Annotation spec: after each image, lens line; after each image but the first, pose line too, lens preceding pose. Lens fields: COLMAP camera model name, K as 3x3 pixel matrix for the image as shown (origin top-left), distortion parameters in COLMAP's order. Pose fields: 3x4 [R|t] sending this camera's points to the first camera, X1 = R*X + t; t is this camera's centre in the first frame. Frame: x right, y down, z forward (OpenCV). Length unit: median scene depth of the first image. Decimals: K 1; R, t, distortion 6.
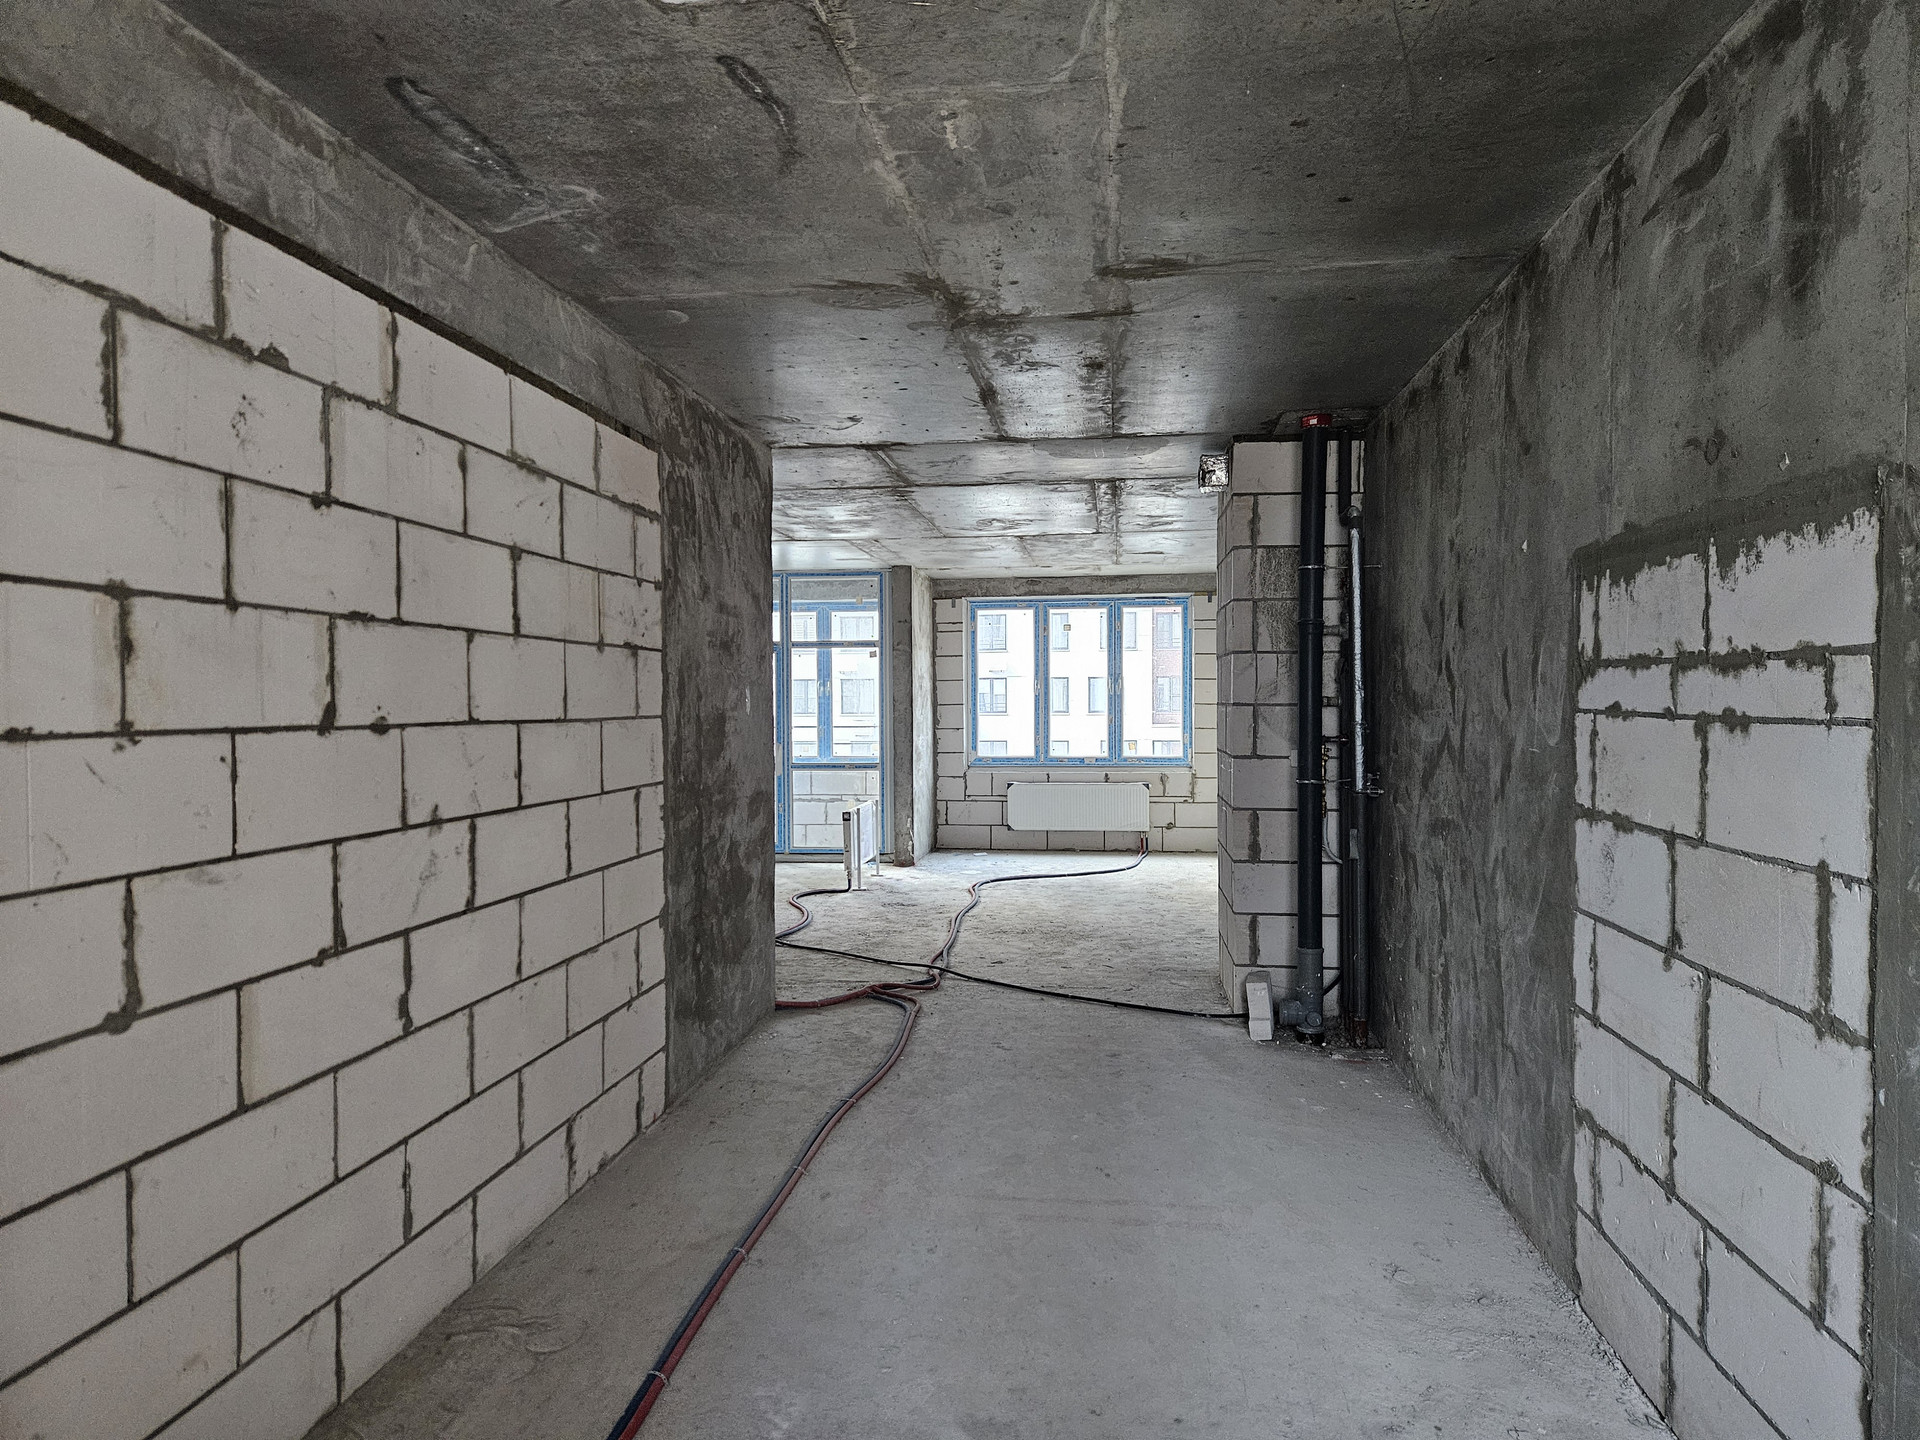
lens RADIAL K [[1271.8, 0, 954.5], [0, 1271.8, 725.9], [0, 0, 1]] dist [0.073506, -0.060108]
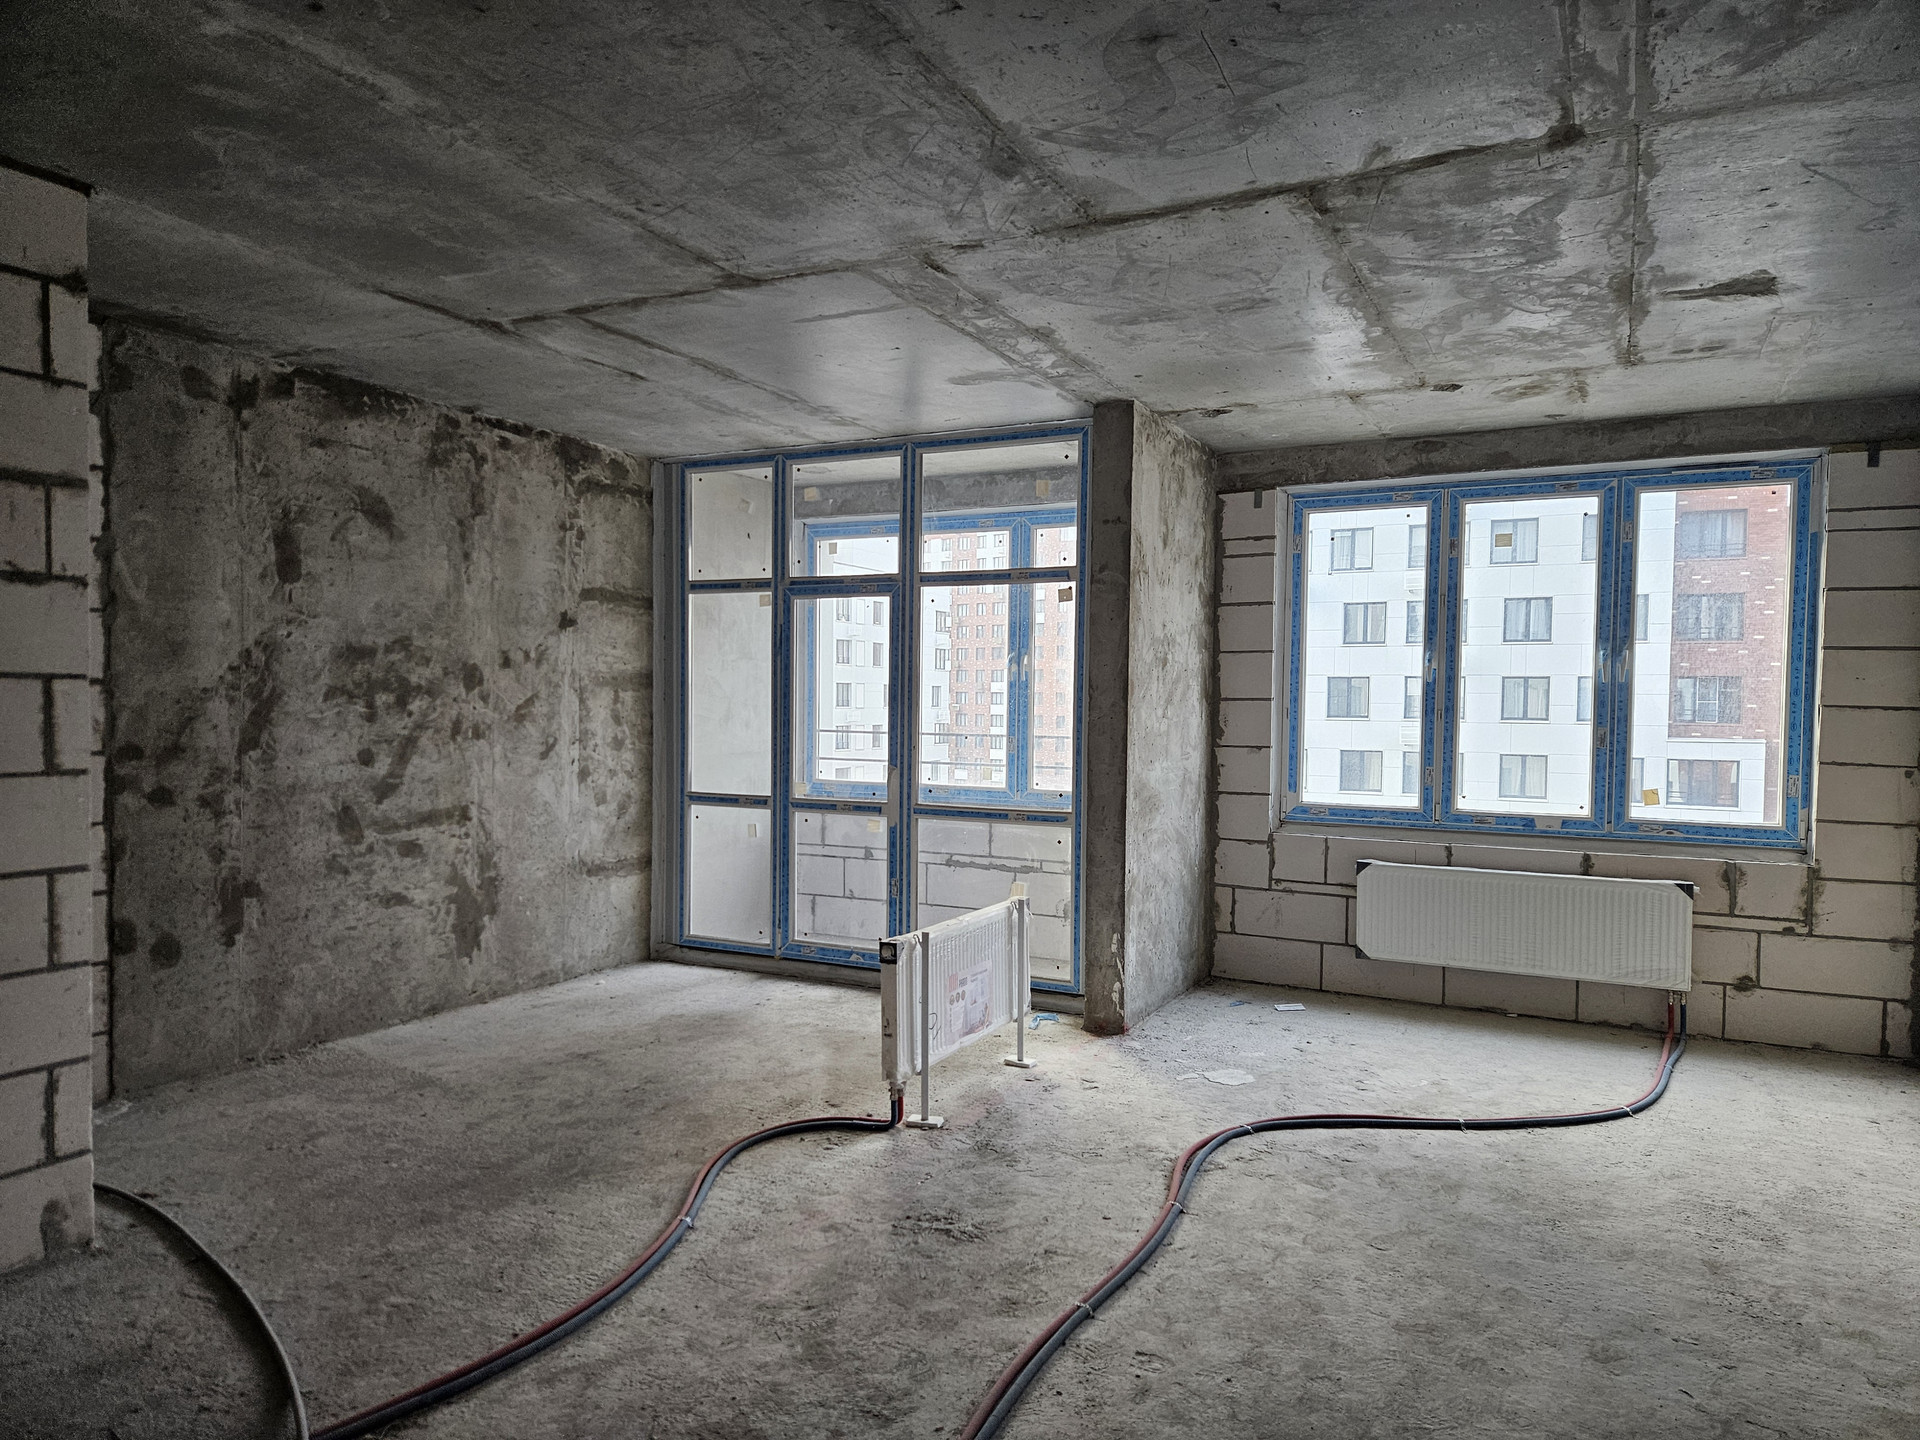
lens RADIAL K [[1271.8, 0, 953.2], [0, 1271.8, 741.6], [0, 0, 1]] dist [0.073506, -0.060108]
pose [[0.939074, 0.029698, -0.342429, 0.063178], [-0.025497, 0.999534, 0.016764, -0.005555], [0.342767, -0.007012, 0.939394, 0.483845]]
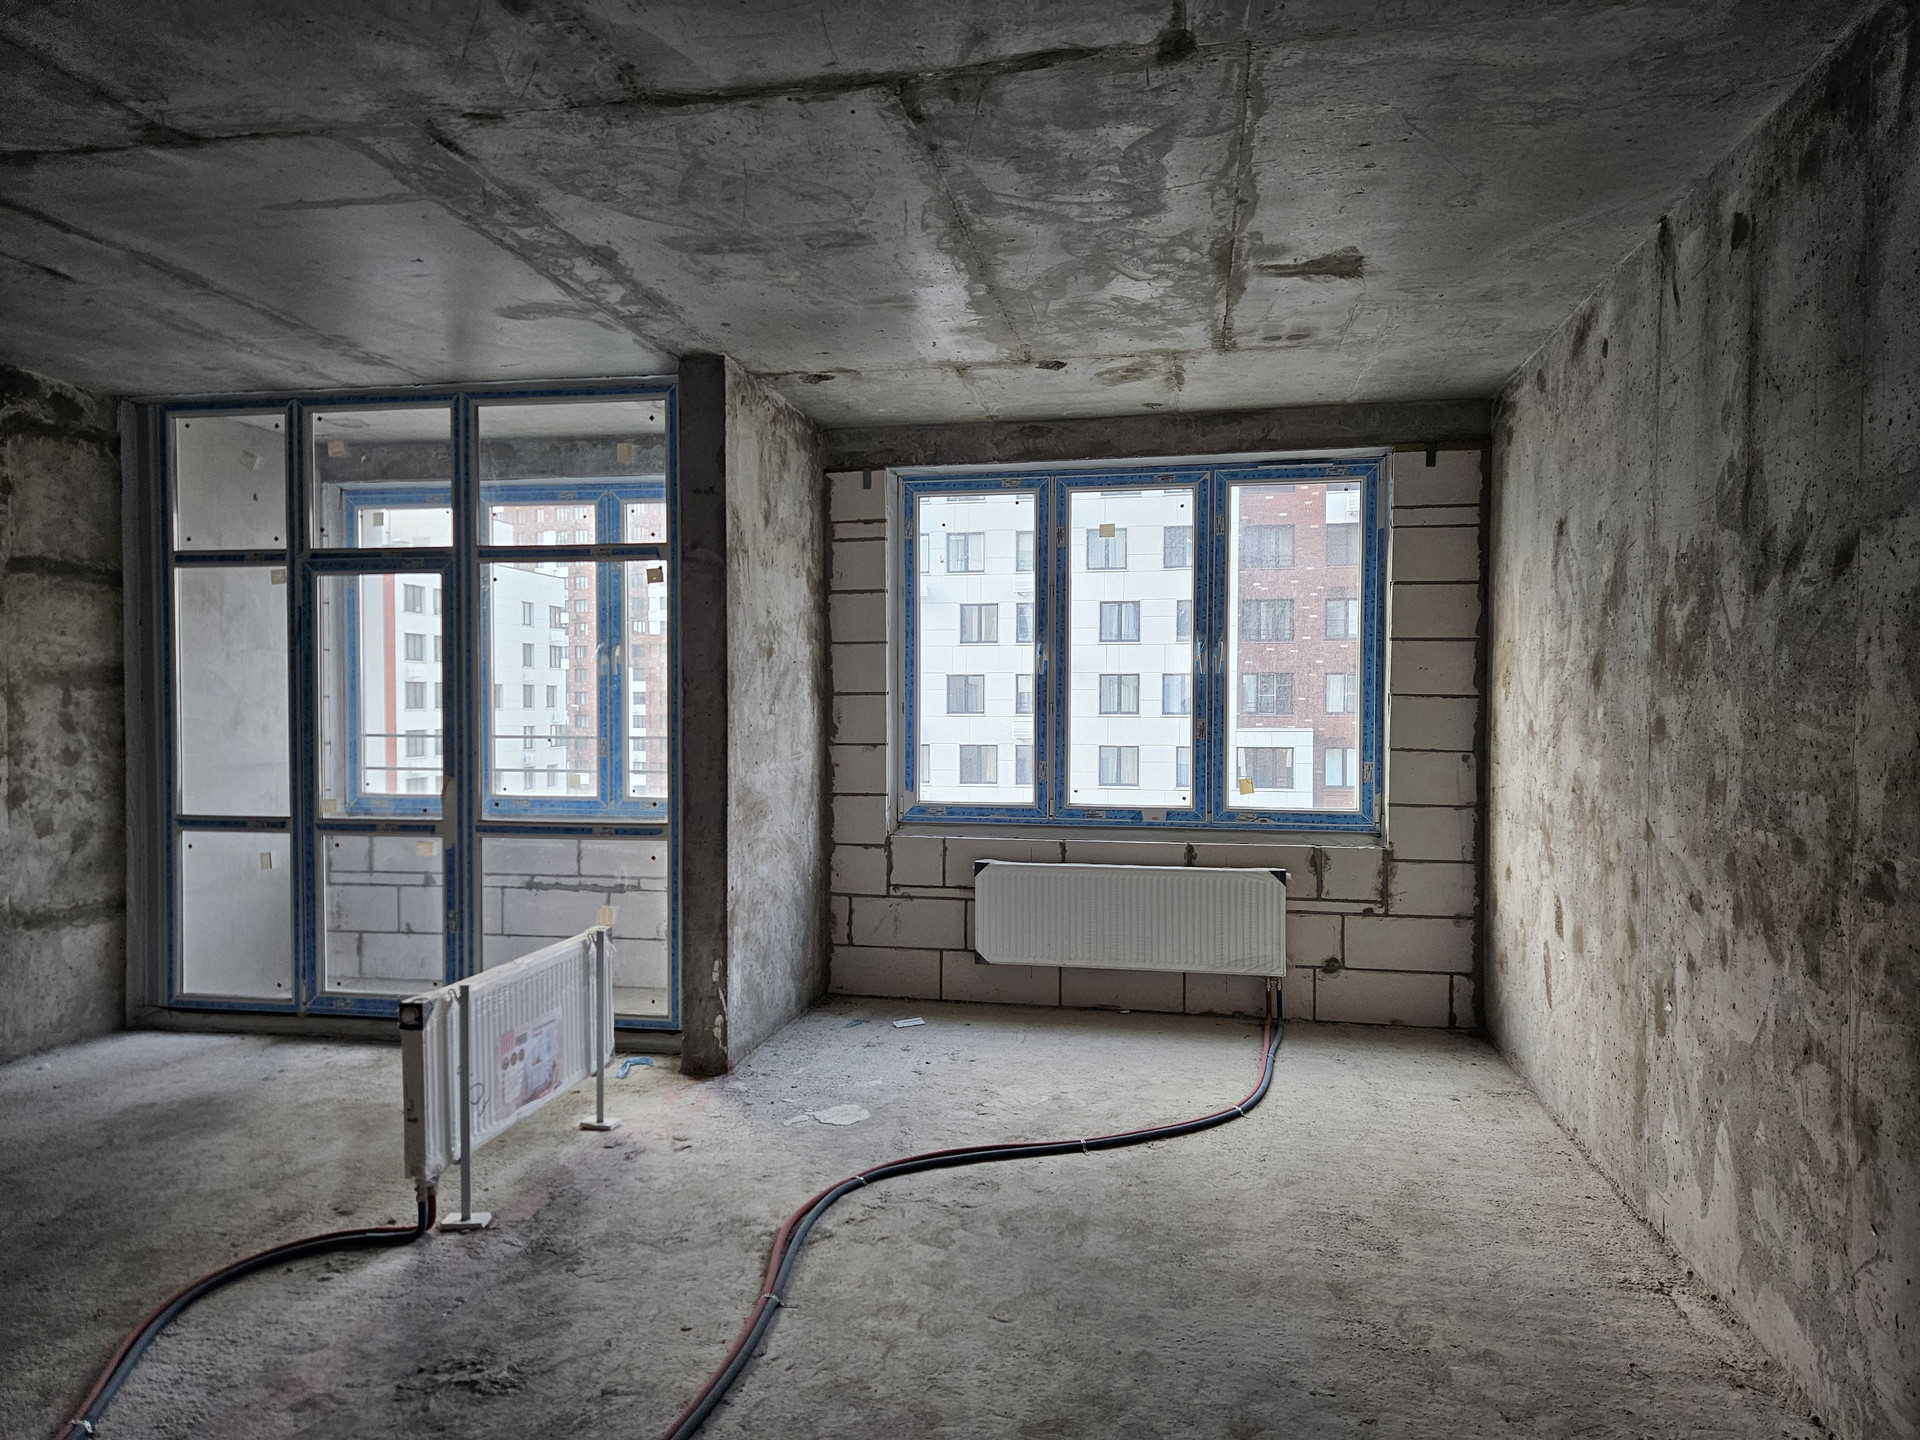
lens RADIAL K [[1271.8, 0, 941.1], [0, 1271.8, 728.4], [0, 0, 1]] dist [0.073506, -0.060108]
pose [[0.997425, 0.010189, -0.070989, 0.061977], [-0.010053, 0.999947, 0.002280, -0.005294], [0.071008, -0.001561, 0.997474, 0.532884]]
